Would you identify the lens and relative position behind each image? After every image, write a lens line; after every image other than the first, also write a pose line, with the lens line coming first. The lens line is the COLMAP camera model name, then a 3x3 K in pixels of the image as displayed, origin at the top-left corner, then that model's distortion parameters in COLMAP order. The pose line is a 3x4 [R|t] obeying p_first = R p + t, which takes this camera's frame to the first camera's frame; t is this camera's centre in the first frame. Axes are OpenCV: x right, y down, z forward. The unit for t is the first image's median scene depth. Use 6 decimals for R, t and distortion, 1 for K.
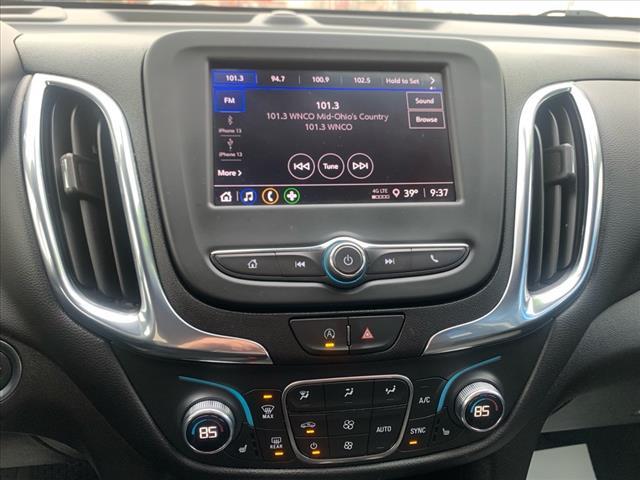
lens RADIAL K [[484.0, 0, 324.8], [0, 484.0, 241.8], [0, 0, 1]] dist [0.007832, -0.008651]
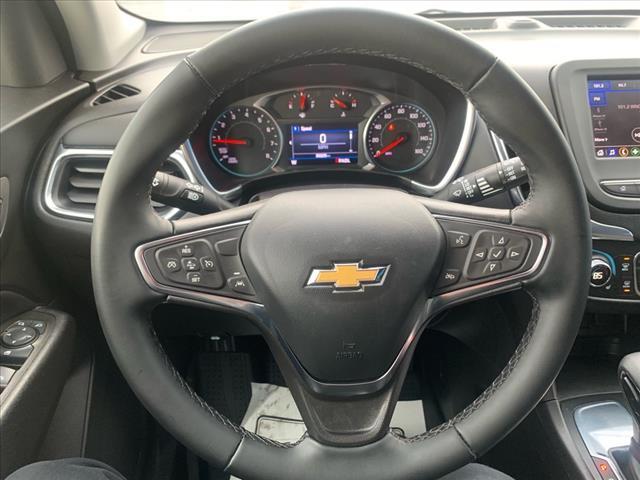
lens RADIAL K [[484.0, 0, 319.7], [0, 484.0, 236.9], [0, 0, 1]] dist [0.007832, -0.008651]
pose [[0.994942, 0.002771, -0.100417, -1.078529], [0.004060, 0.997693, 0.067760, 0.097129], [0.100374, -0.067825, 0.992635, -0.958528]]
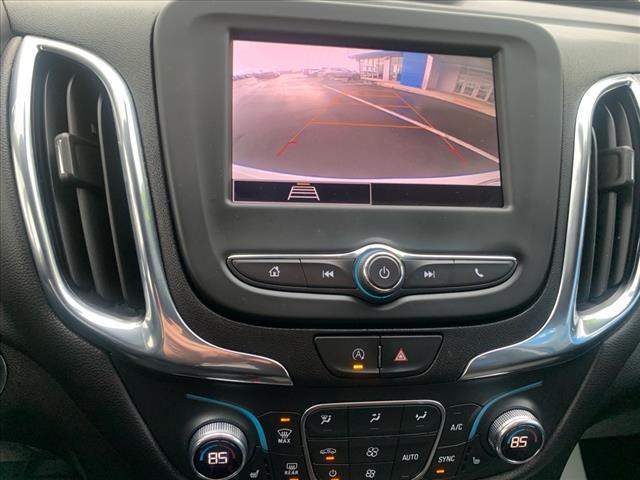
lens RADIAL K [[484.0, 0, 317.3], [0, 484.0, 242.8], [0, 0, 1]] dist [0.007832, -0.008651]
pose [[0.998893, 0.044201, 0.016065, -0.084015], [-0.045044, 0.997382, 0.056566, -0.056294], [-0.013522, -0.057227, 0.998270, 0.122212]]
